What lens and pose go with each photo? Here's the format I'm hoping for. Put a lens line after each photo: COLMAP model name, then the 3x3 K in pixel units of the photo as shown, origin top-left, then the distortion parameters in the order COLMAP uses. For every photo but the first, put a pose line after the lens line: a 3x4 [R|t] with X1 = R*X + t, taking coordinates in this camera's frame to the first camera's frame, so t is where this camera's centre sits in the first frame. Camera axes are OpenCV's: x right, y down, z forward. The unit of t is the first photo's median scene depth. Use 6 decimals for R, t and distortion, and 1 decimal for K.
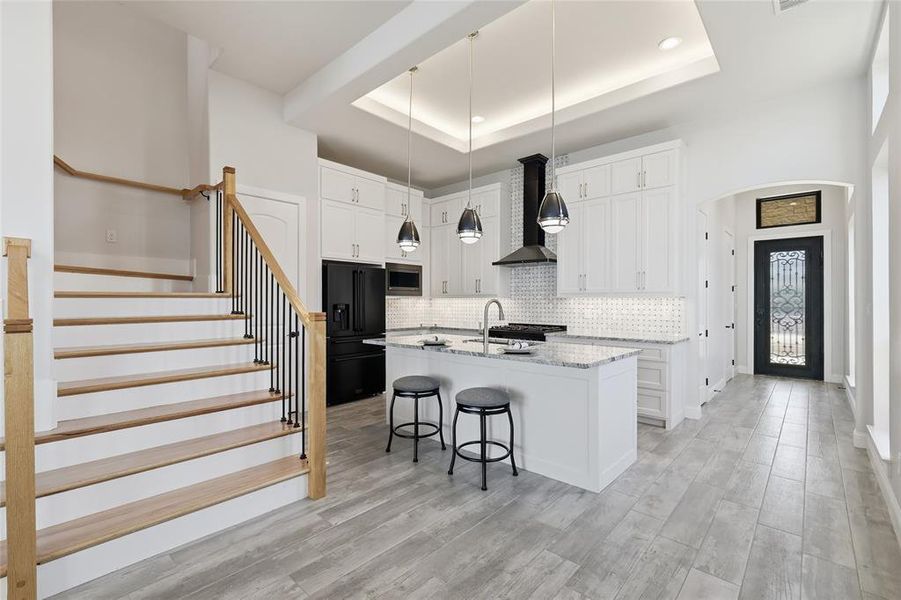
lens RADIAL K [[395.6, 0, 455.4], [0, 395.6, 301.3], [0, 0, 1]] dist [0.003311, -0.000679]
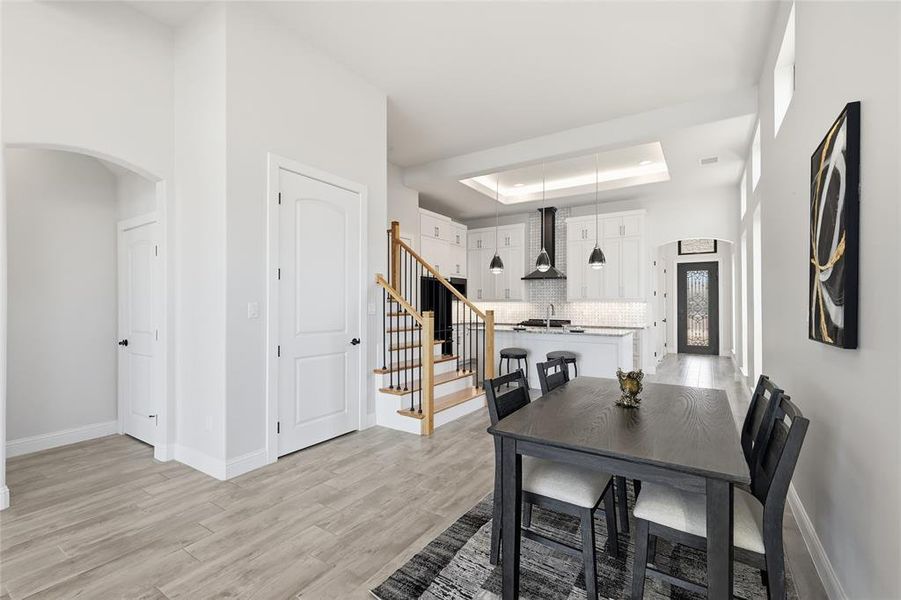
lens RADIAL K [[395.6, 0, 455.4], [0, 395.6, 301.3], [0, 0, 1]] dist [0.003311, -0.000679]
pose [[0.986530, -0.000406, 0.163581, -0.385974], [0.001563, 0.999975, -0.006945, -0.001333], [-0.163574, 0.007107, 0.986505, -0.407746]]
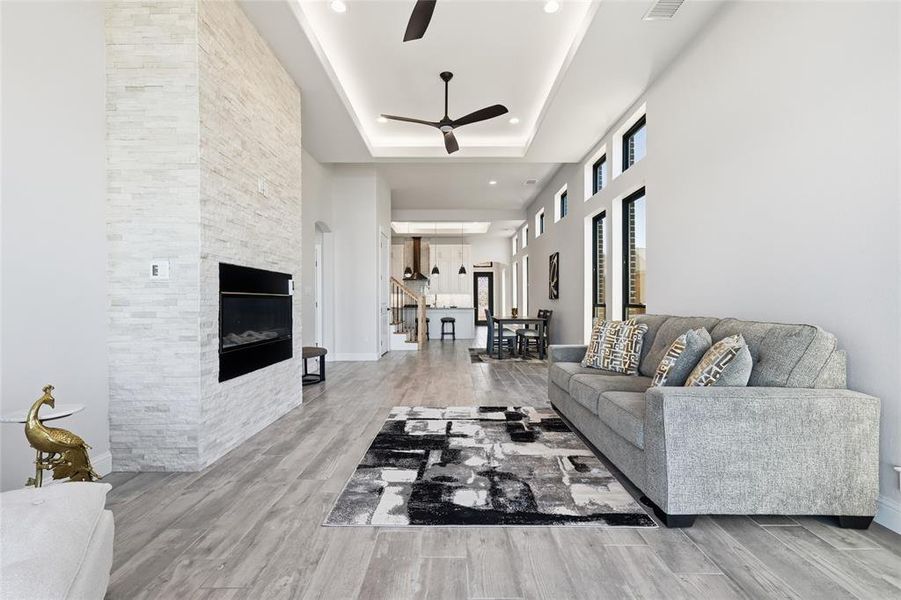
lens RADIAL K [[395.6, 0, 455.4], [0, 395.6, 301.3], [0, 0, 1]] dist [0.003311, -0.000679]
pose [[0.742684, -0.003772, 0.669632, -1.250358], [0.003872, 0.999992, 0.001338, 0.033536], [-0.669631, 0.001599, 0.742692, -0.963519]]
